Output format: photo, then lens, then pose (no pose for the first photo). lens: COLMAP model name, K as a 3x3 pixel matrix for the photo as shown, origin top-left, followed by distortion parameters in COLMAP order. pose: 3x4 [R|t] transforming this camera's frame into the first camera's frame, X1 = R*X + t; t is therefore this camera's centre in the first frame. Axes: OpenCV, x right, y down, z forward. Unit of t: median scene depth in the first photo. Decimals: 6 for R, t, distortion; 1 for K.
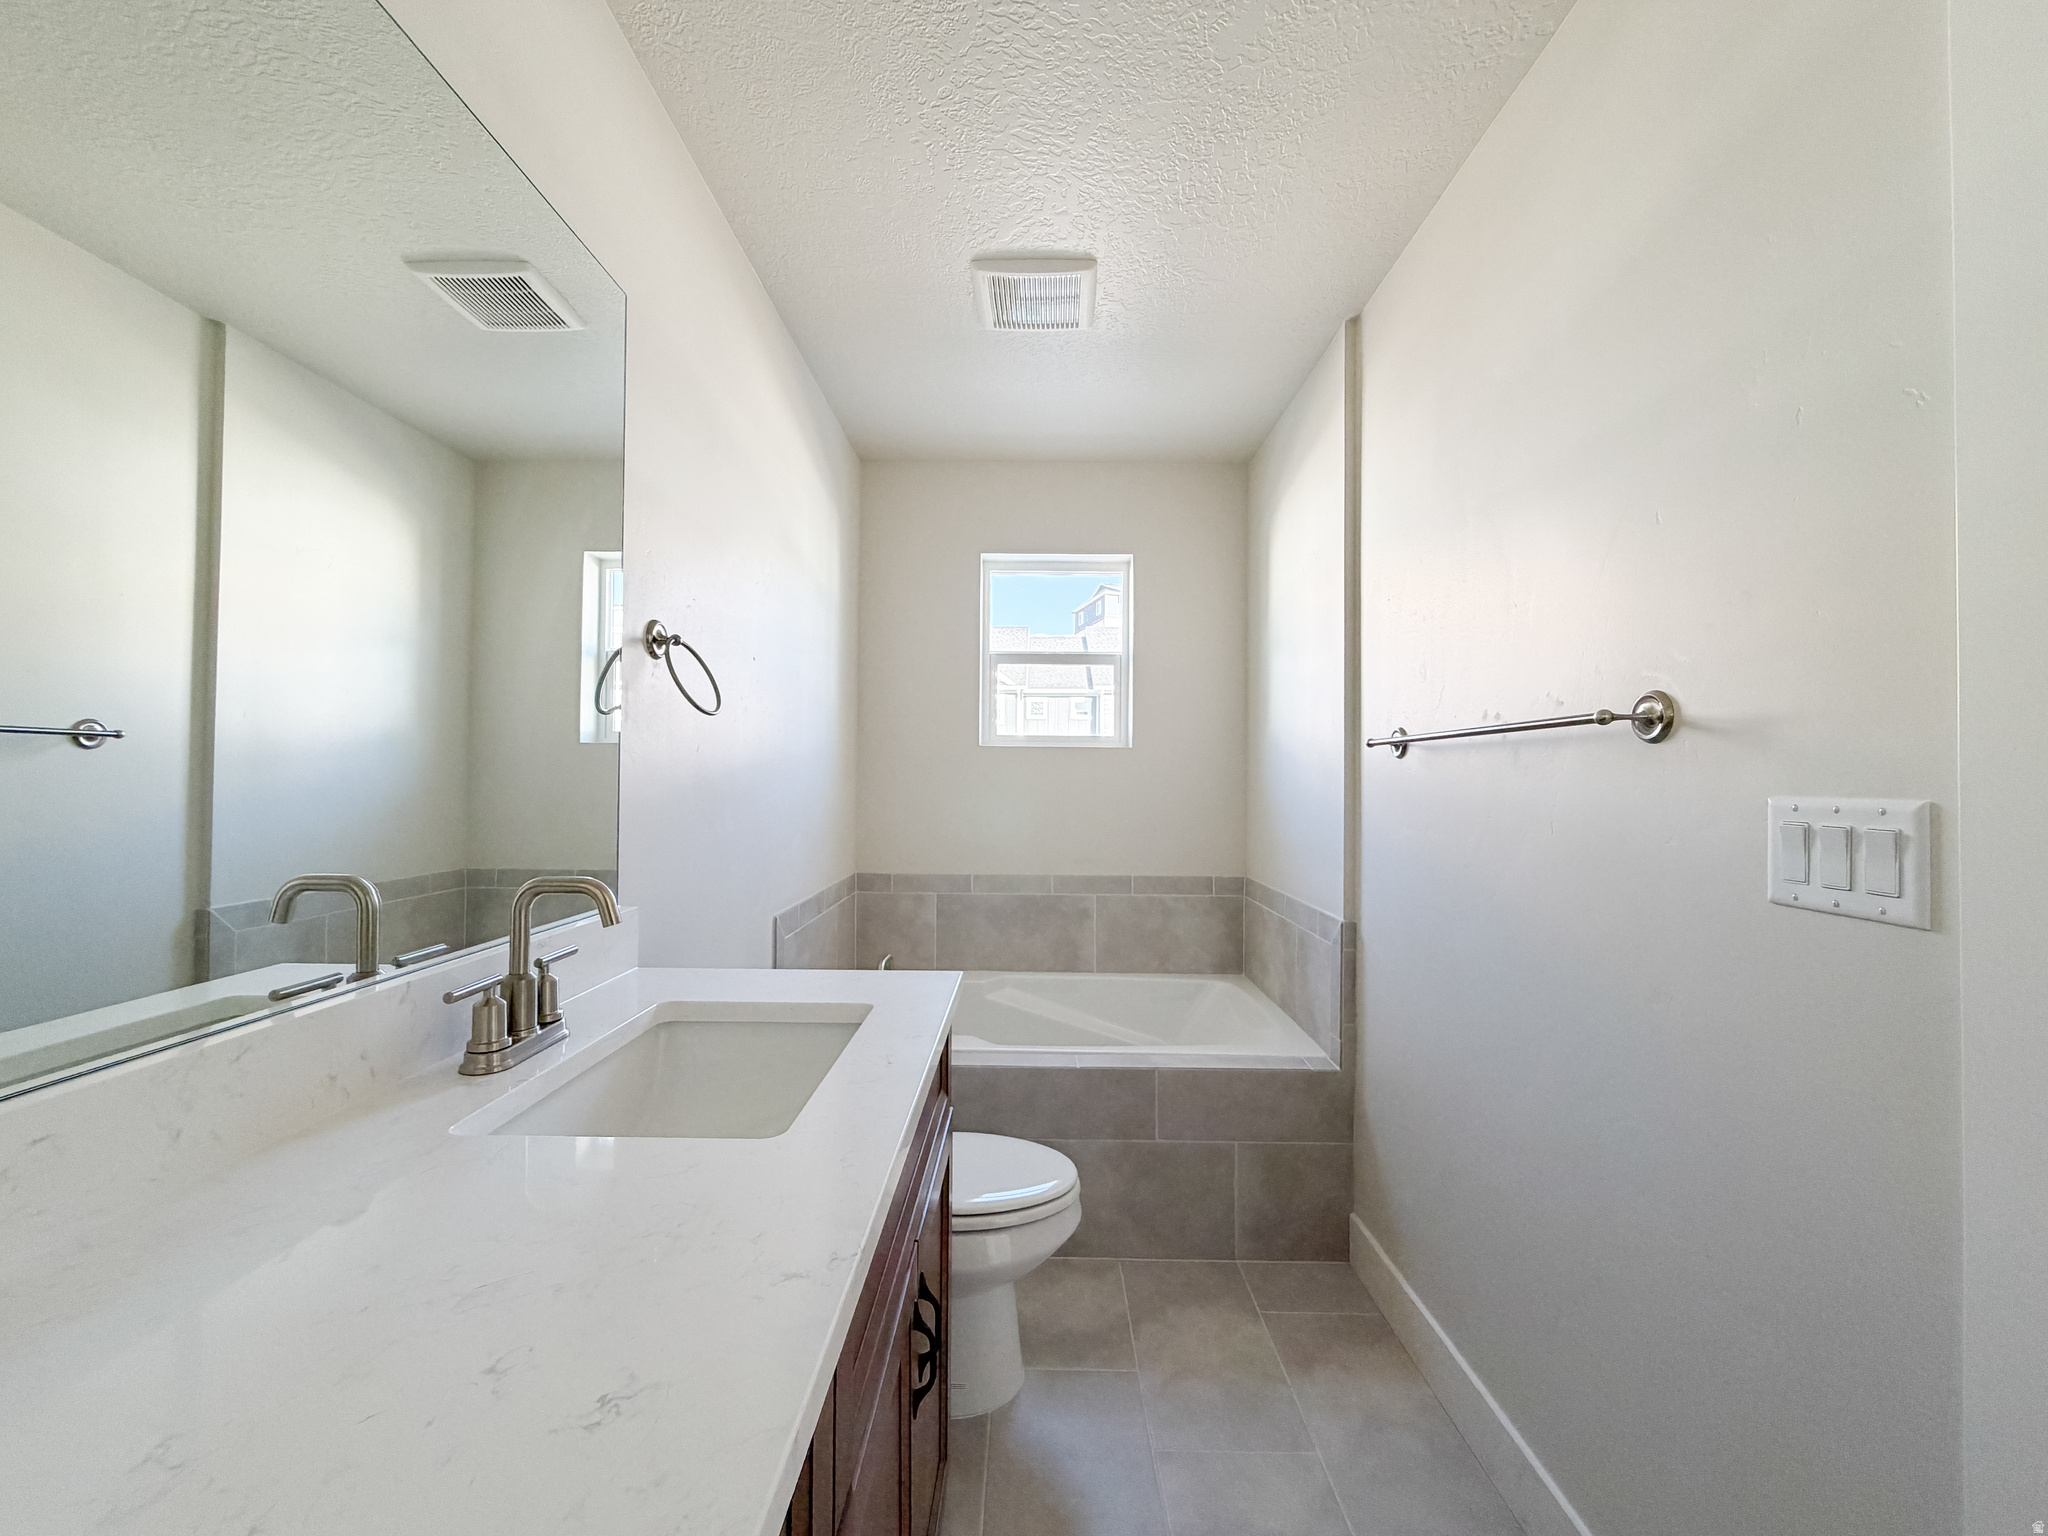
lens RADIAL K [[817.3, 0, 1022.4], [0, 817.3, 769.0], [0, 0, 1]] dist [0.003374, -0.000073]
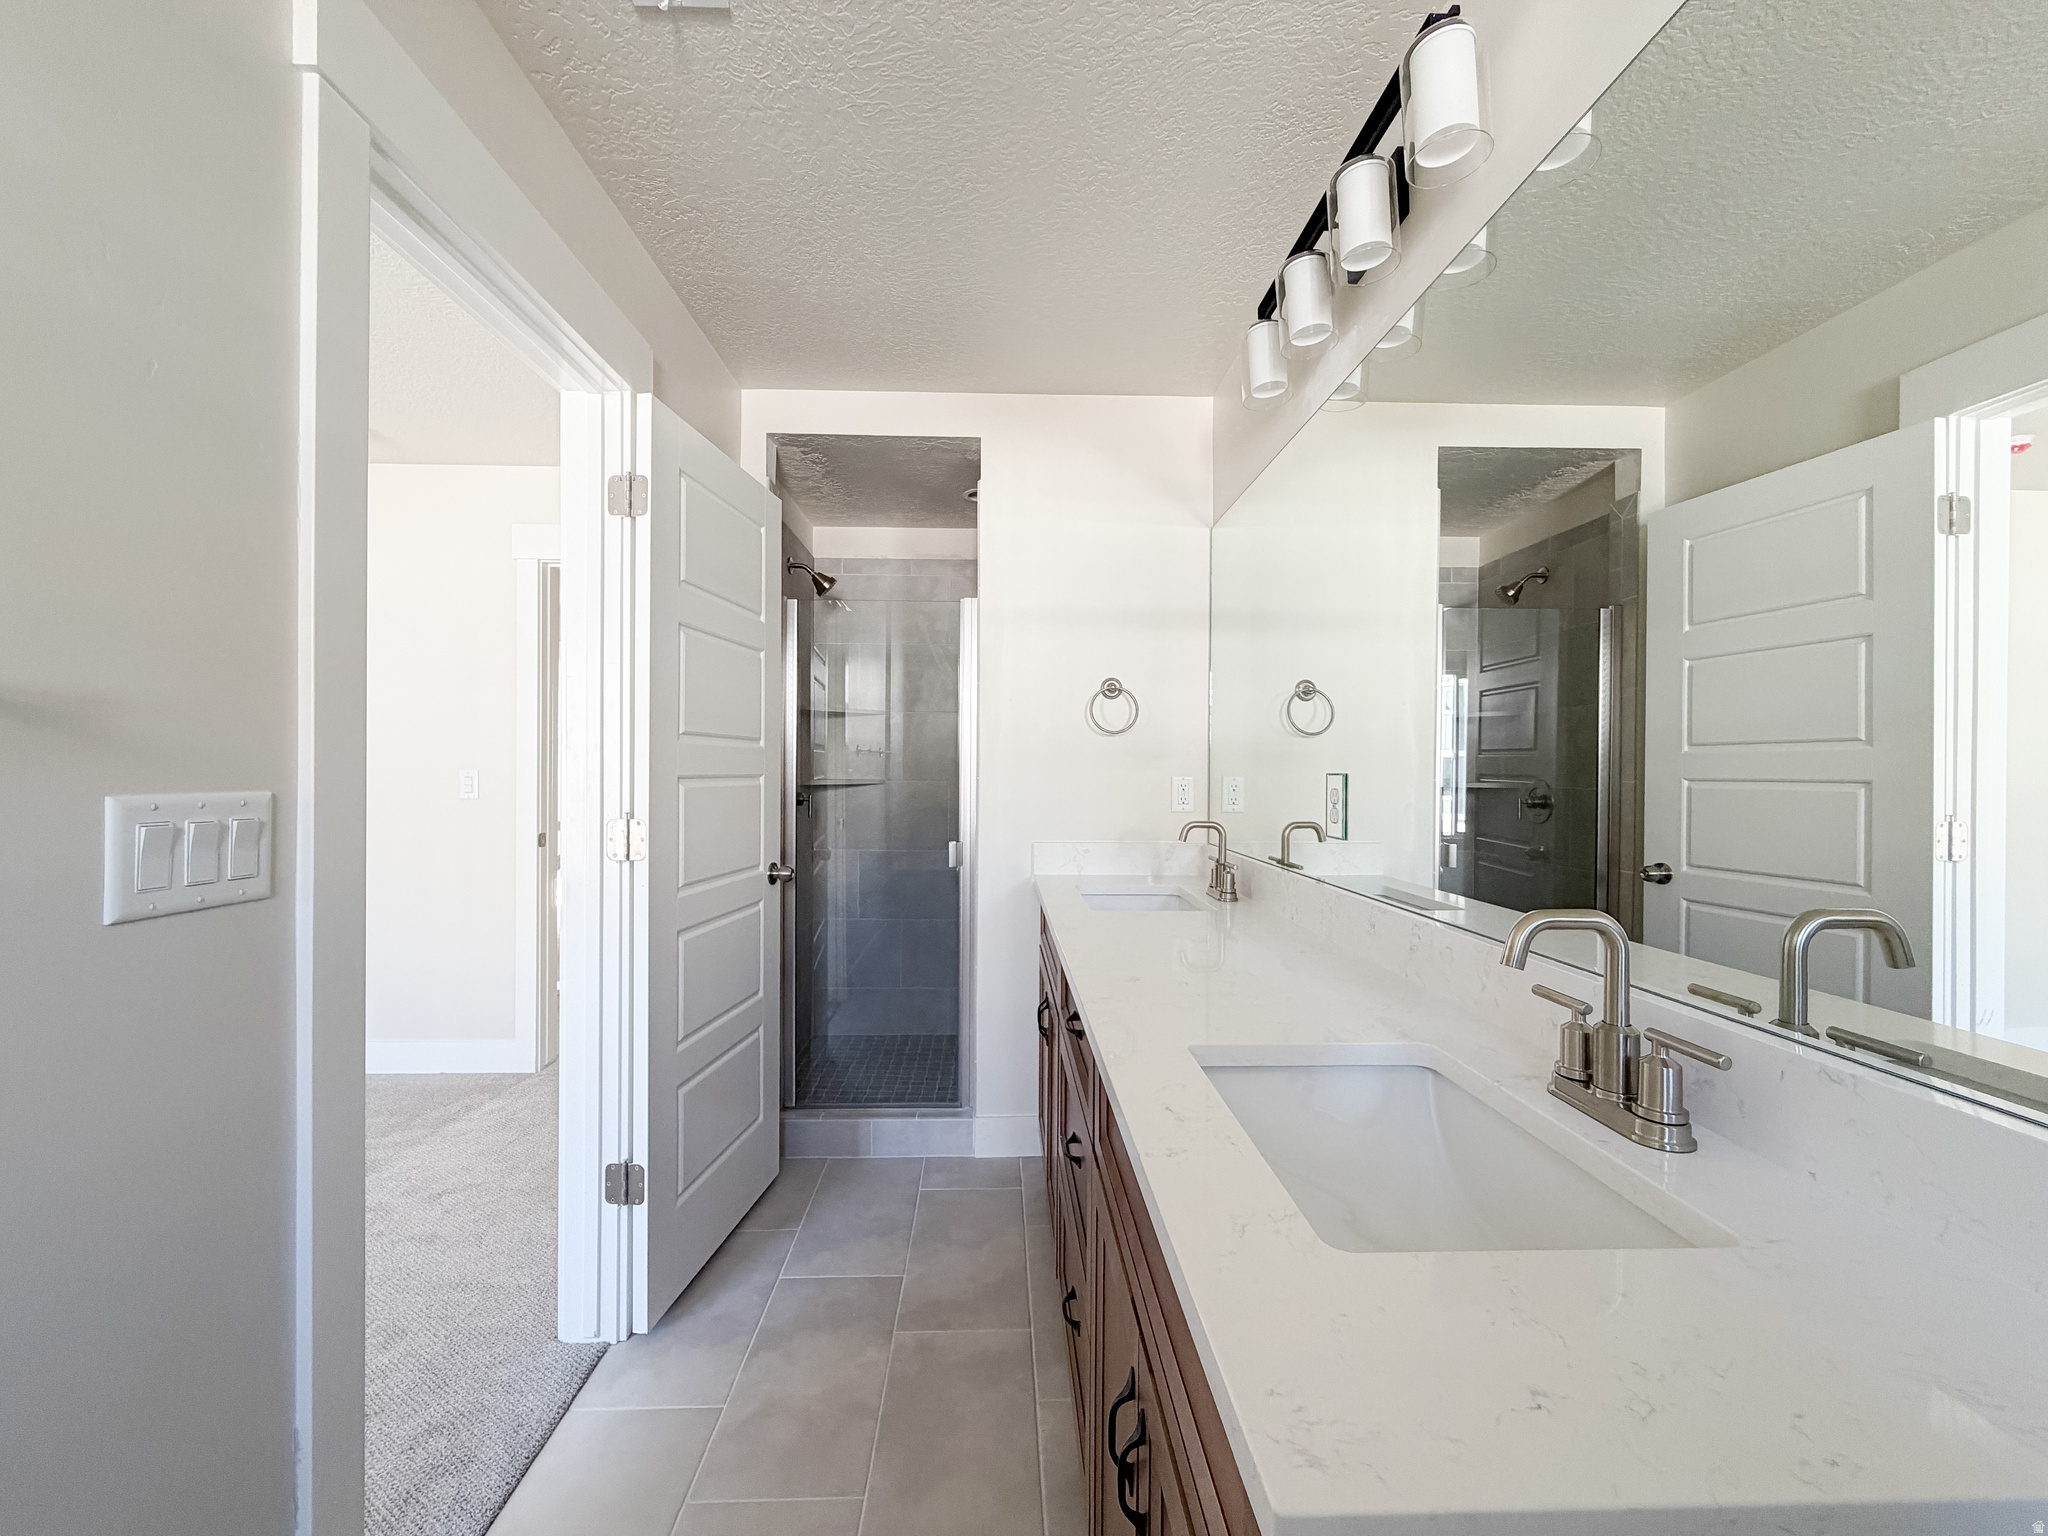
lens RADIAL K [[817.3, 0, 1023.4], [0, 817.3, 768.5], [0, 0, 1]] dist [0.003374, -0.000073]
pose [[-0.998956, -0.012212, -0.044013, 0.034092], [-0.011890, 0.999901, -0.007577, 0.000451], [0.044101, -0.007046, -0.999002, 2.000527]]
